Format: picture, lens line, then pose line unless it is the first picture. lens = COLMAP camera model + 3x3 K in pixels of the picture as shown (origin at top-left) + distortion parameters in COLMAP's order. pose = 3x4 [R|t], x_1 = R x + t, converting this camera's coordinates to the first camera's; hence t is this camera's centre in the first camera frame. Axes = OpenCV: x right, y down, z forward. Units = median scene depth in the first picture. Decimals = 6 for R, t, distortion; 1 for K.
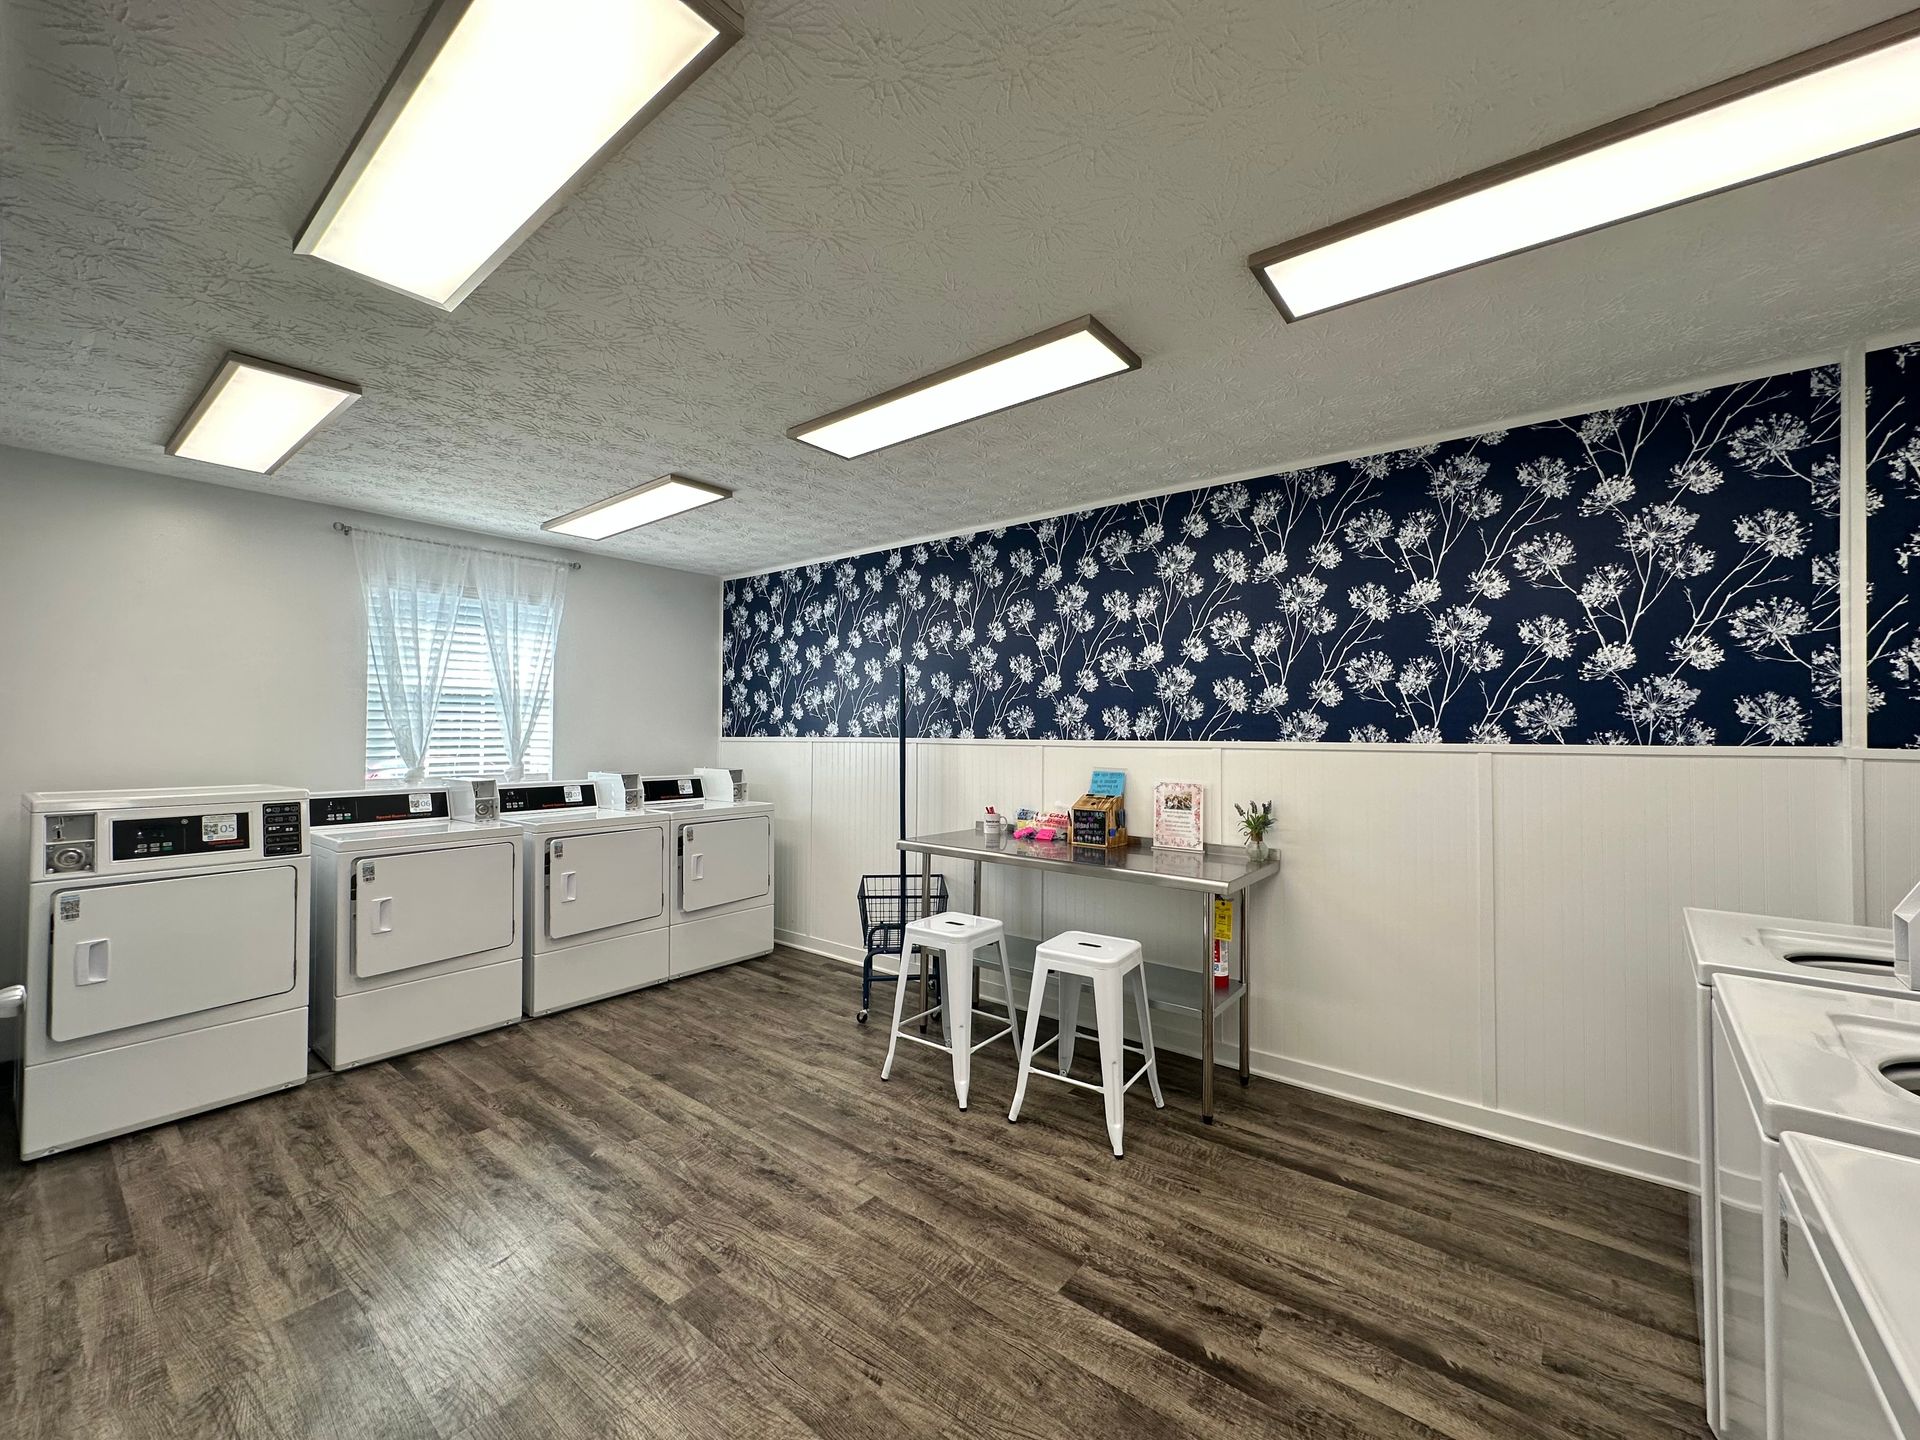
lens RADIAL K [[766.6, 0, 964.0], [0, 766.6, 721.7], [0, 0, 1]] dist [-0.002454, 0.001229]
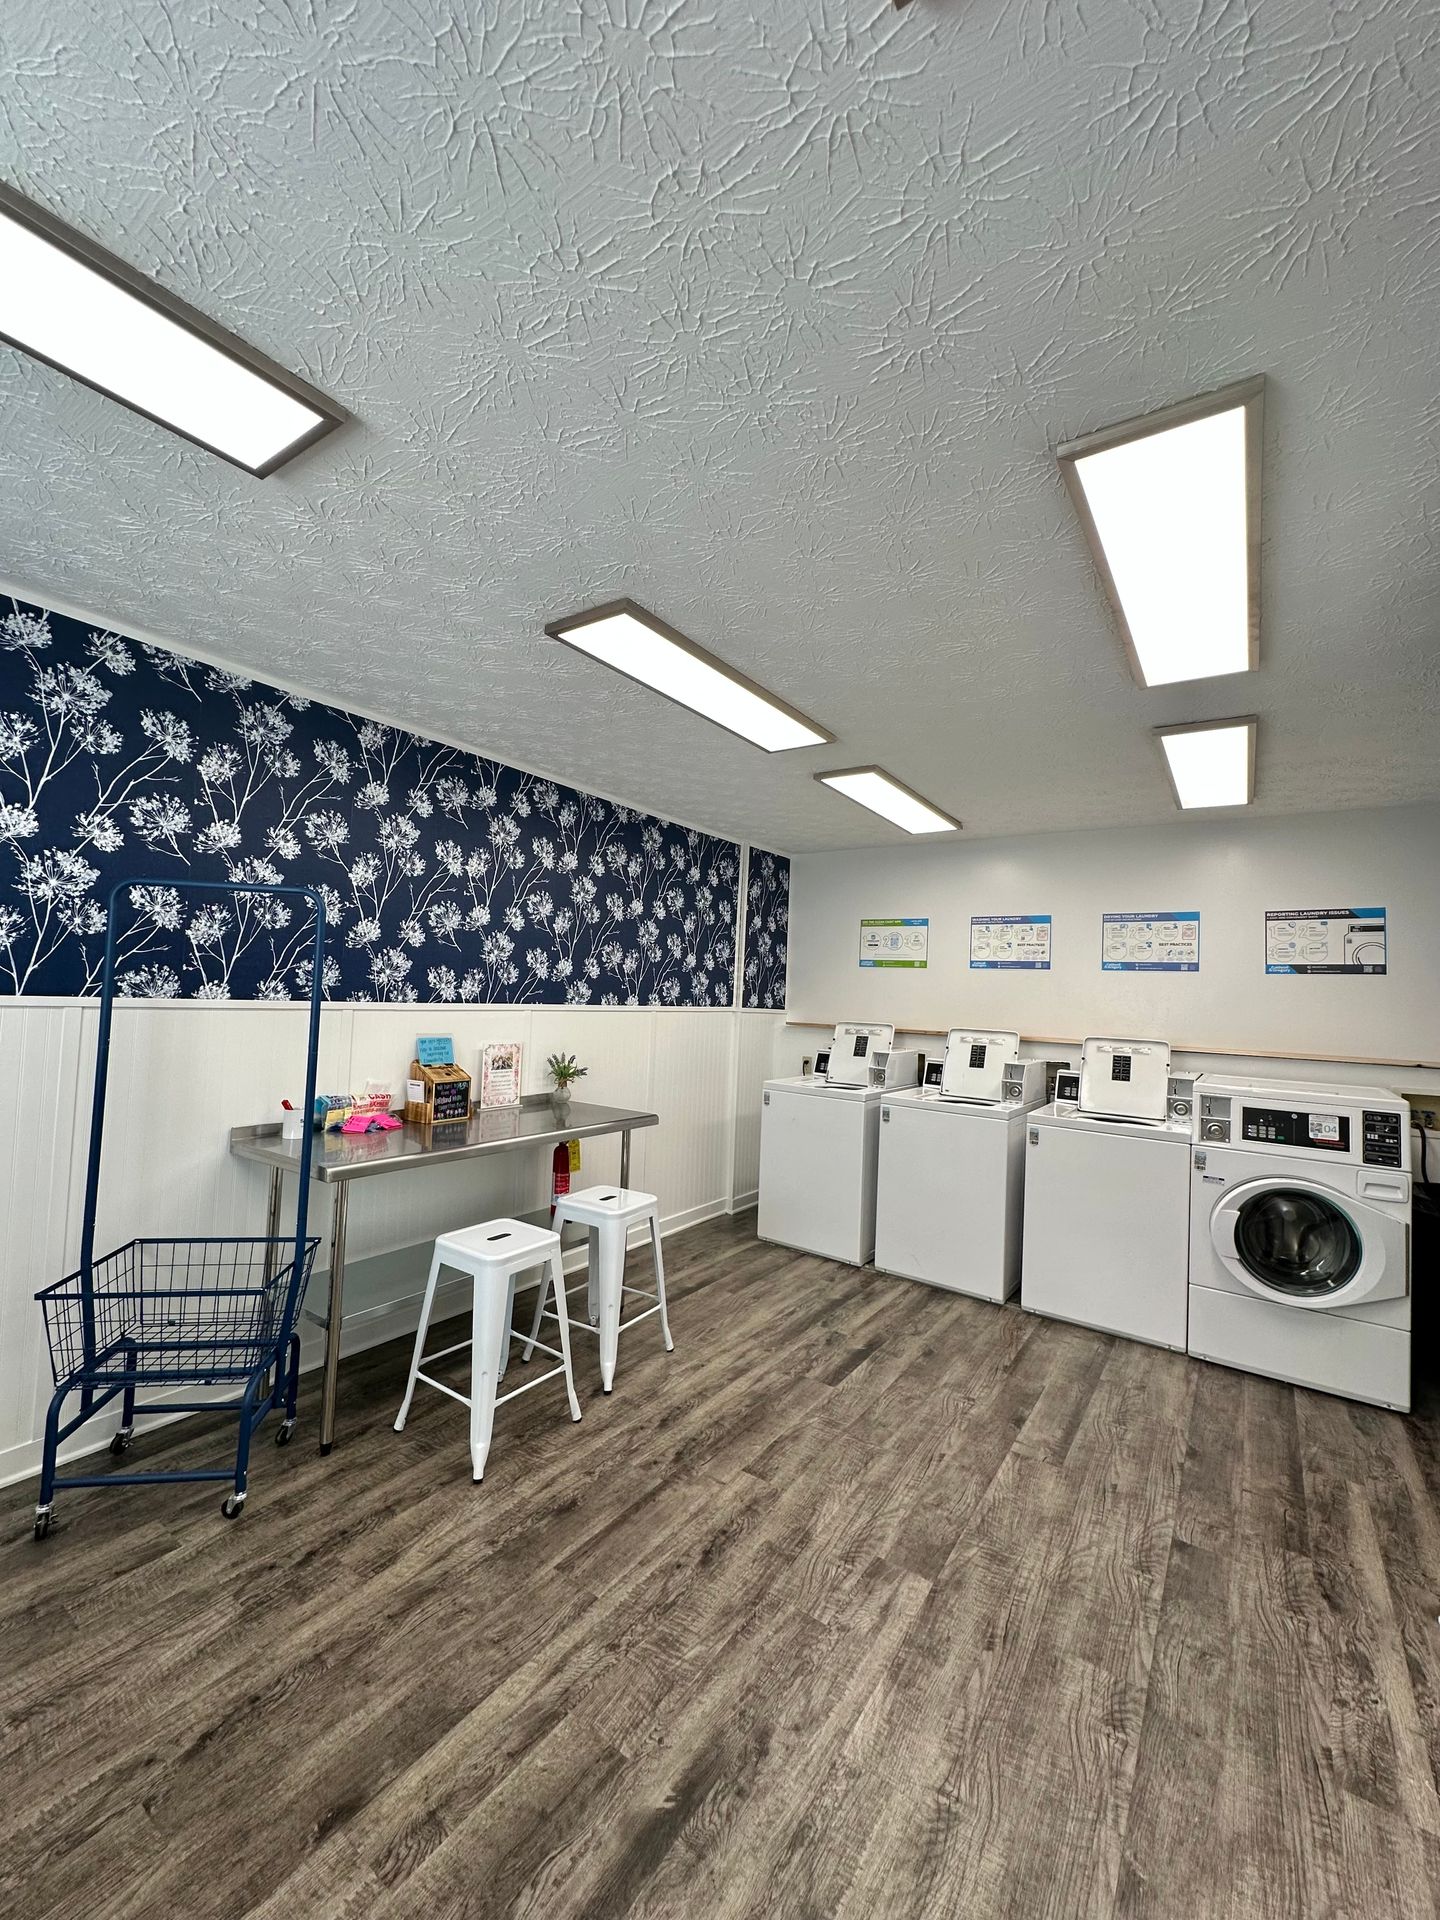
lens RADIAL K [[766.6, 0, 716.8], [0, 766.6, 963.6], [0, 0, 1]] dist [-0.002454, 0.001229]
pose [[-0.062162, 0.030551, 0.997598, -0.961051], [-0.057668, 0.997752, -0.034149, -0.013539], [-0.996399, -0.059652, -0.060260, 0.947901]]
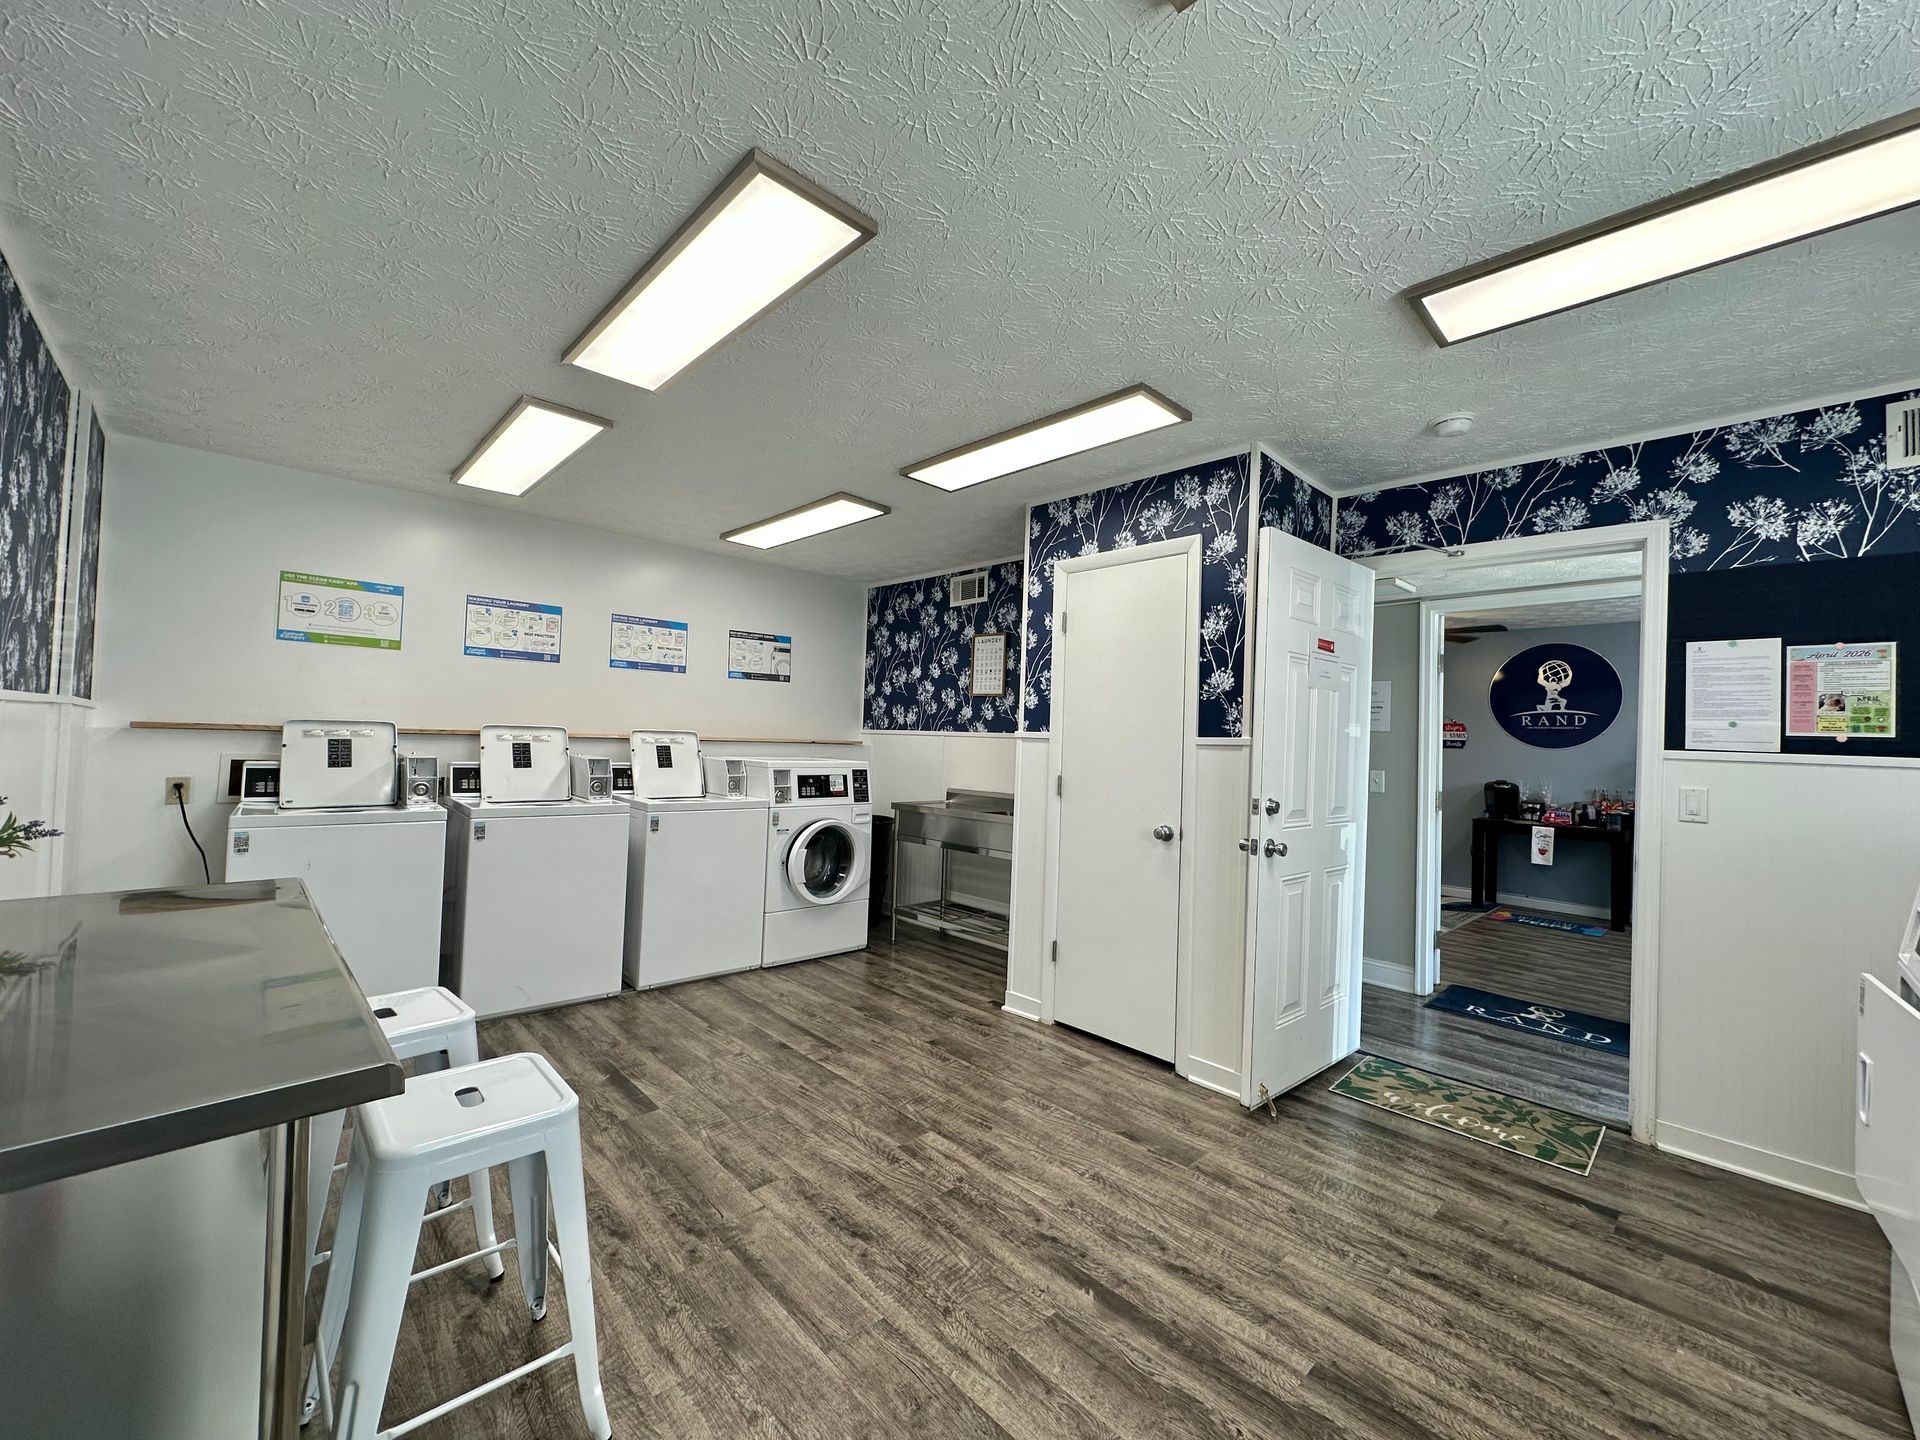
lens RADIAL K [[766.6, 0, 963.2], [0, 766.6, 724.2], [0, 0, 1]] dist [-0.002454, 0.001229]
pose [[-0.990076, -0.035248, 0.136039, -0.406991], [-0.040133, 0.998638, -0.033340, 0.049961], [-0.134679, -0.038468, -0.990142, 1.611737]]
